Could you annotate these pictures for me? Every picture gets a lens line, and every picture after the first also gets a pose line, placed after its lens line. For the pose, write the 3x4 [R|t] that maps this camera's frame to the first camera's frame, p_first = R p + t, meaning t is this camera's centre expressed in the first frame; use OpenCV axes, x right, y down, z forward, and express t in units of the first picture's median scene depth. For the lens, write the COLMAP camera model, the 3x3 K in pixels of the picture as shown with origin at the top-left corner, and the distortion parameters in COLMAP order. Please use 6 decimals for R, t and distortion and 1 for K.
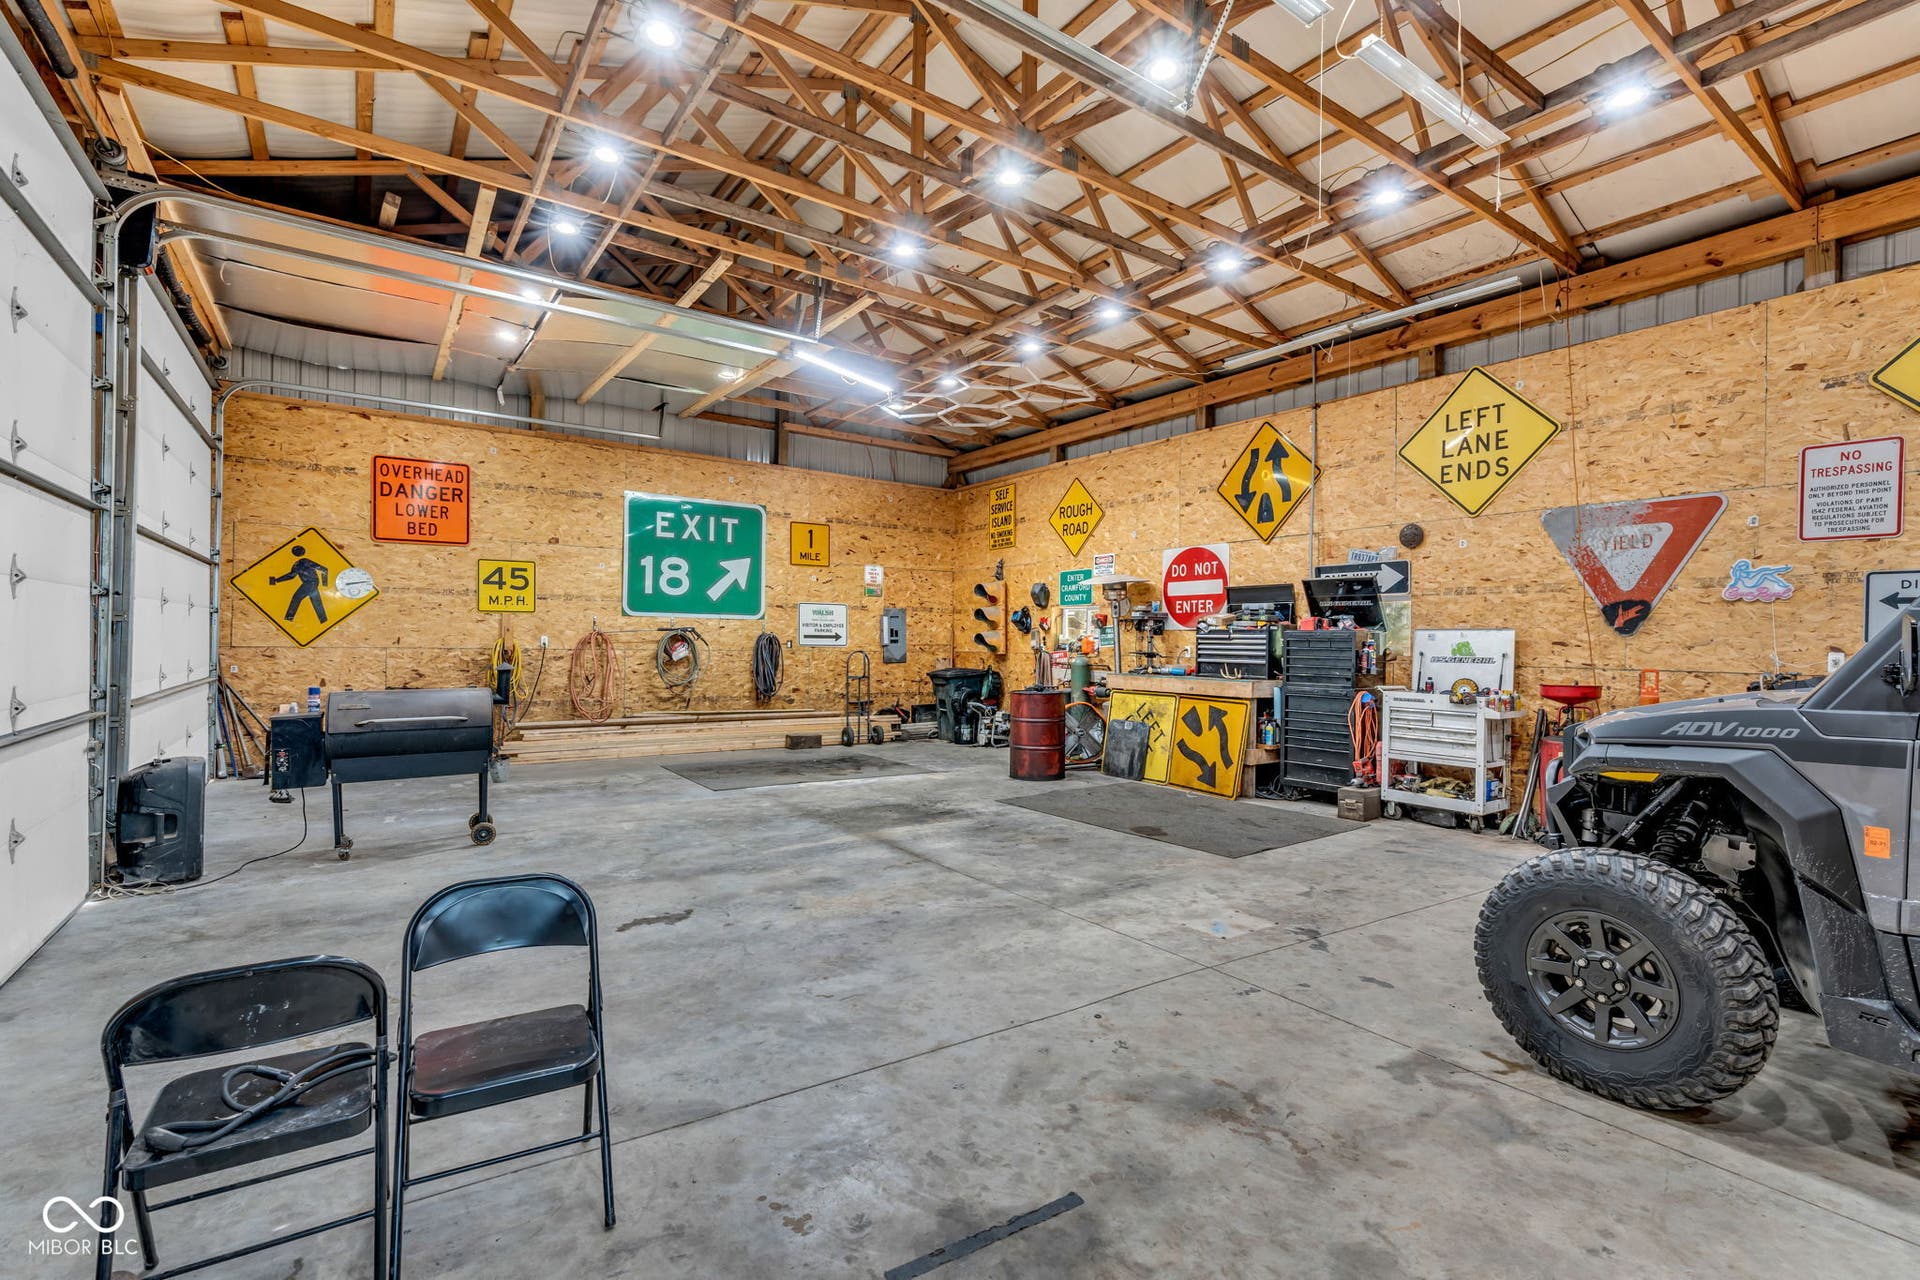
lens RADIAL K [[858.4, 0, 955.9], [0, 858.4, 643.2], [0, 0, 1]] dist [-0.011774, 0.004490]
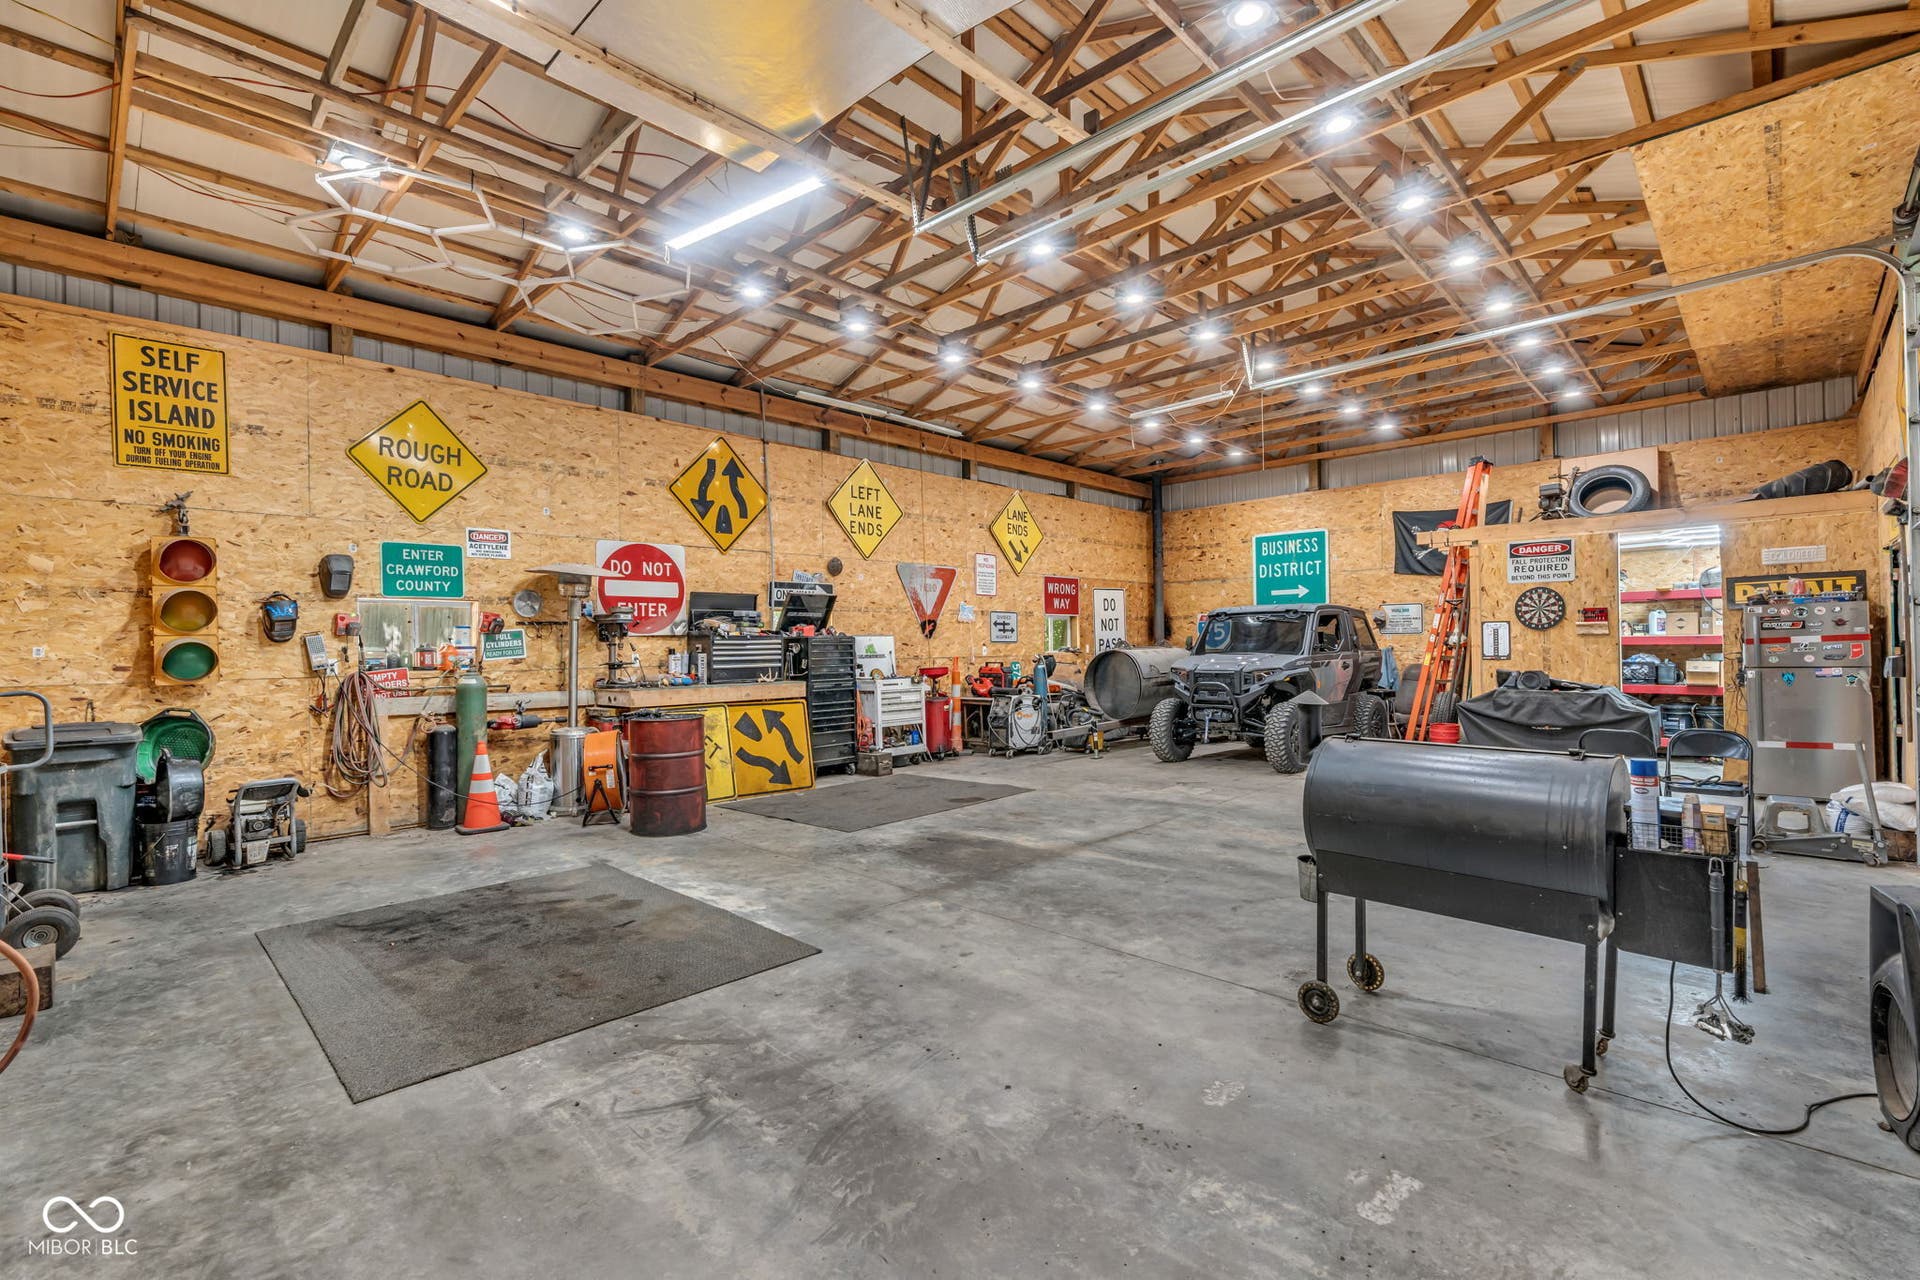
lens RADIAL K [[858.4, 0, 956.6], [0, 858.4, 639.5], [0, 0, 1]] dist [-0.011774, 0.004490]
pose [[-0.189266, -0.003510, 0.981920, -0.743807], [0.014470, 0.999875, 0.006363, -0.013992], [-0.981819, 0.015413, -0.189192, 0.948247]]
